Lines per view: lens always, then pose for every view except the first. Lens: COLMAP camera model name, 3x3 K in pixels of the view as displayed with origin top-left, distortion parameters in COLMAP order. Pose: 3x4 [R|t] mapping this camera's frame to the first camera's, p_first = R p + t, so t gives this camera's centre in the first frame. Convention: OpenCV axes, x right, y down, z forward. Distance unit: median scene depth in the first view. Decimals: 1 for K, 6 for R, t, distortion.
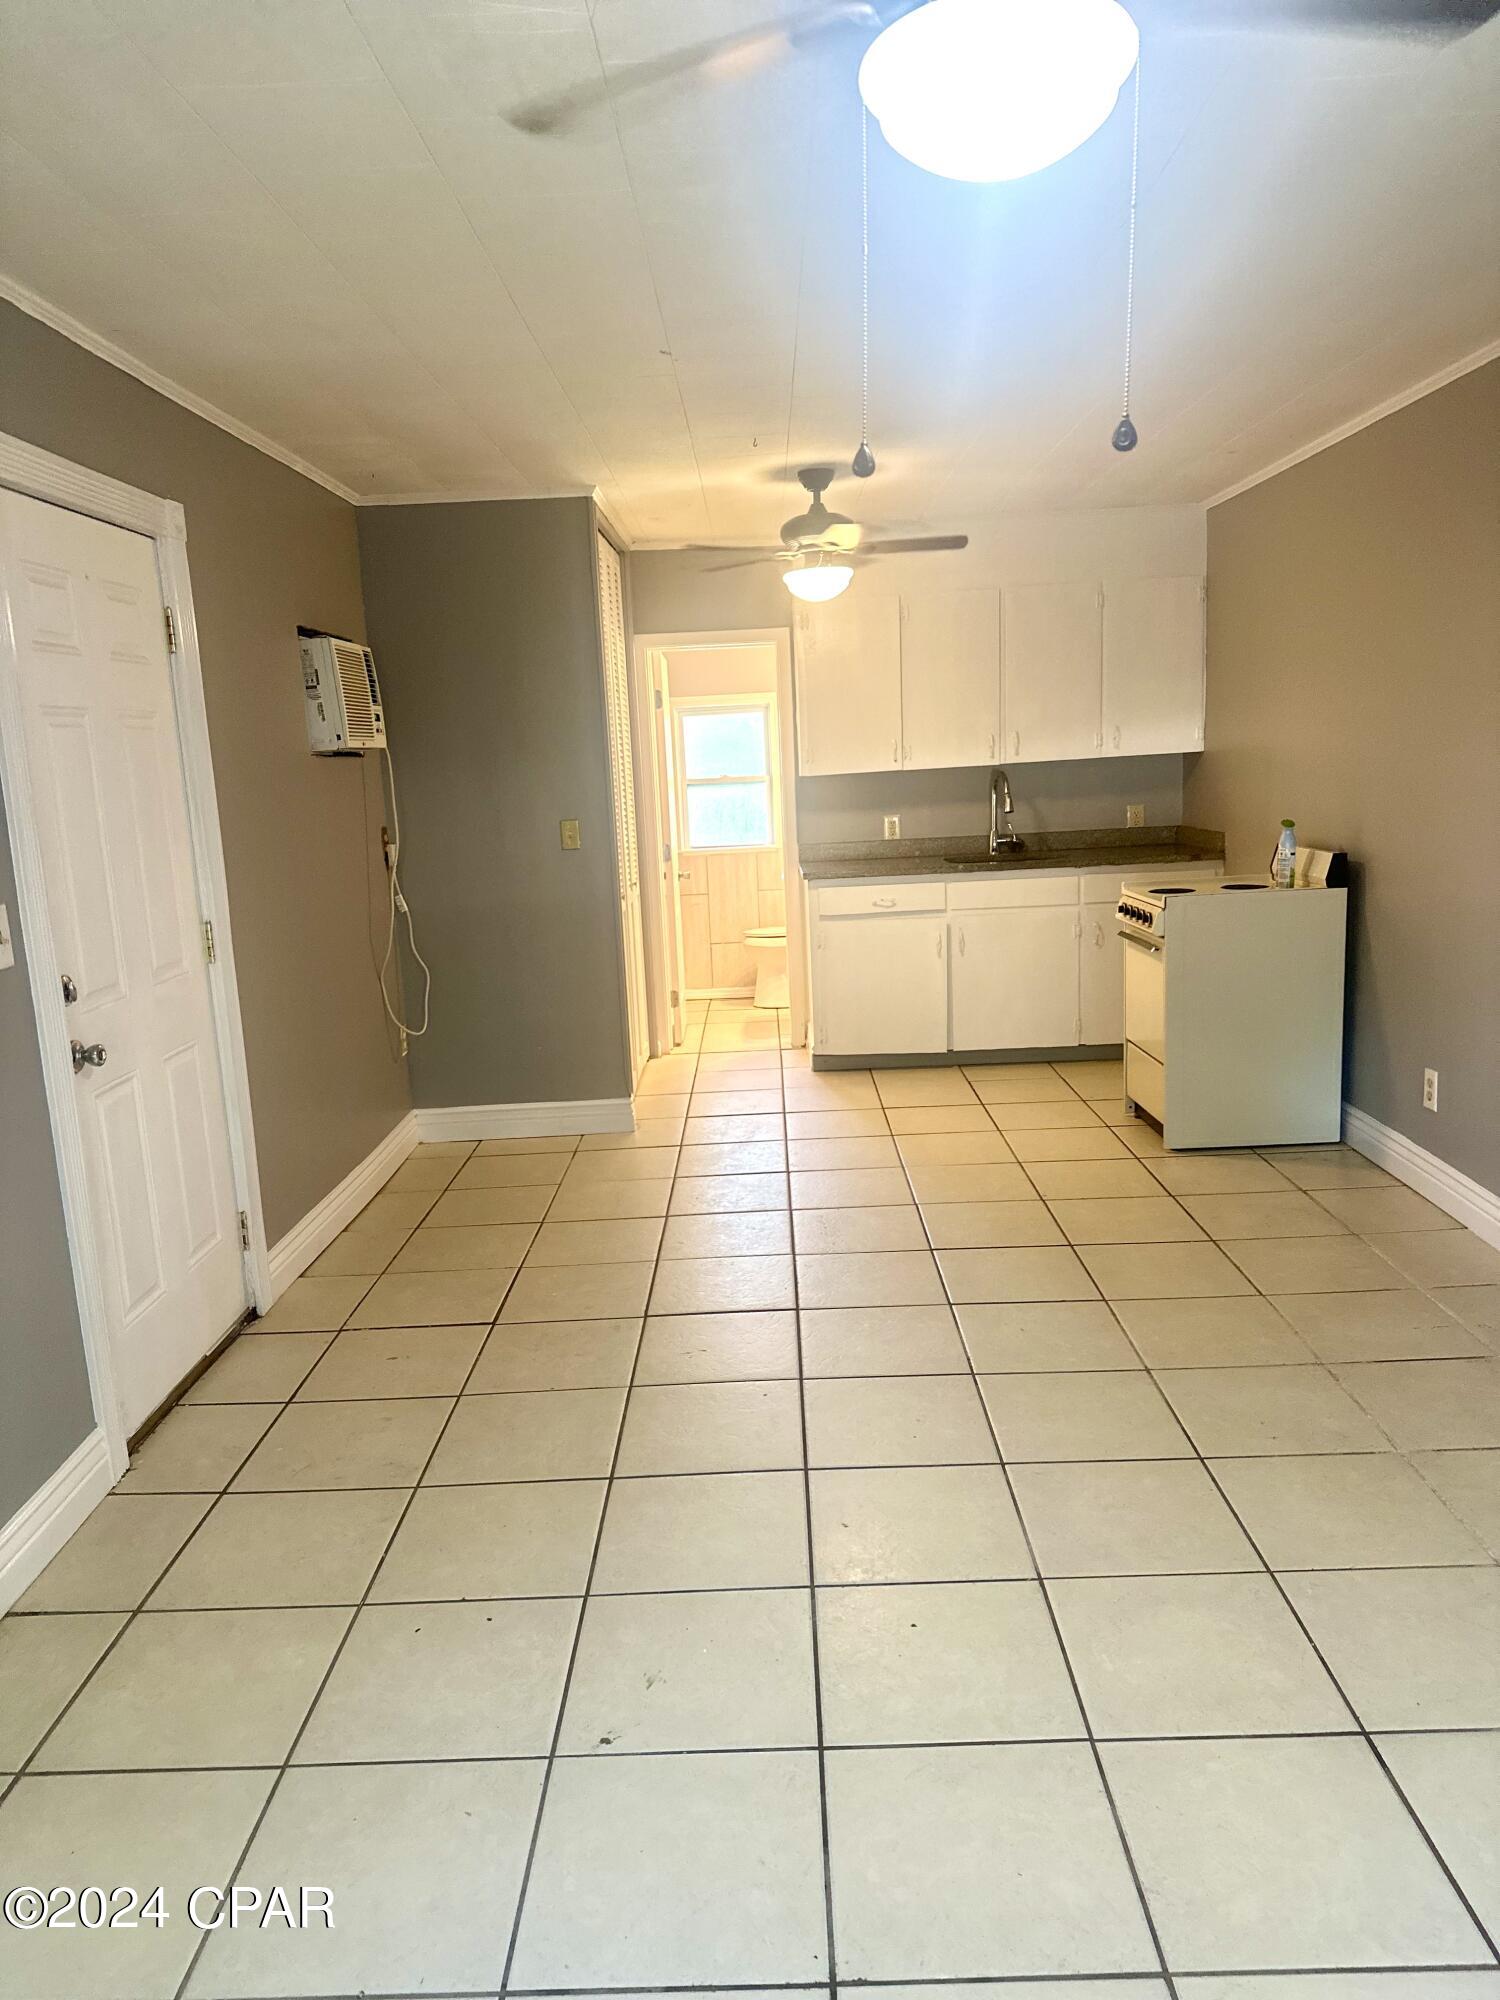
lens RADIAL K [[1388.2, 0, 765.0], [0, 1388.2, 1009.1], [0, 0, 1]] dist [0.069699, -0.083040]
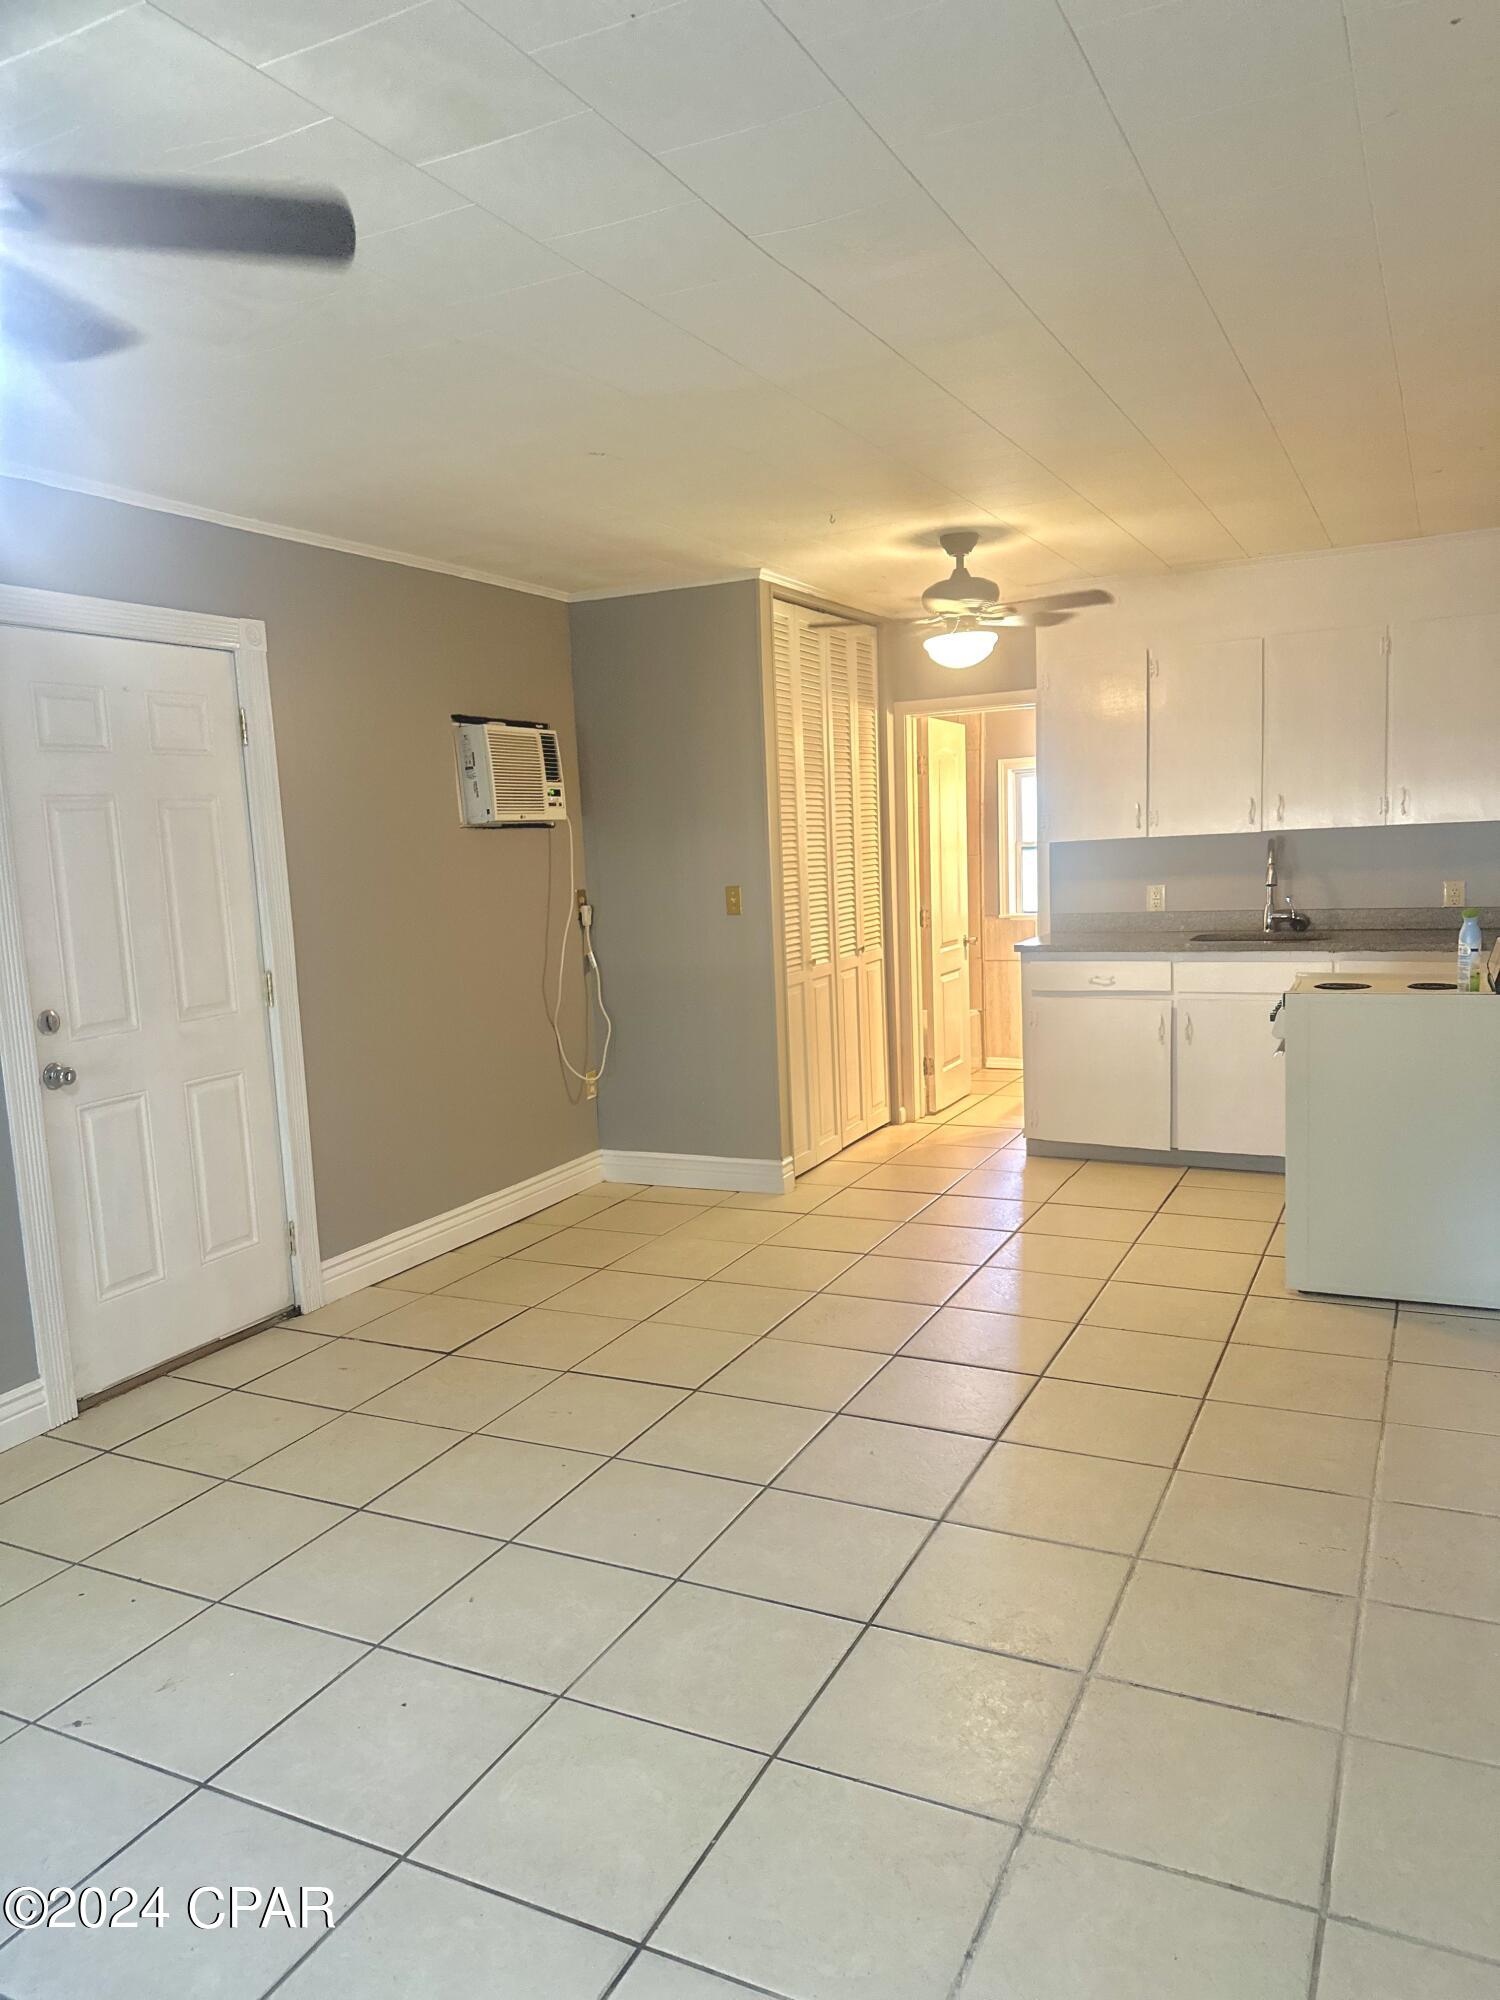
lens RADIAL K [[1388.2, 0, 763.6], [0, 1388.2, 1016.4], [0, 0, 1]] dist [0.069699, -0.083040]
pose [[0.902298, 0.061678, -0.426678, 0.343519], [-0.075098, 0.997068, -0.014681, -0.027382], [0.424521, 0.045289, 0.904284, 0.080403]]
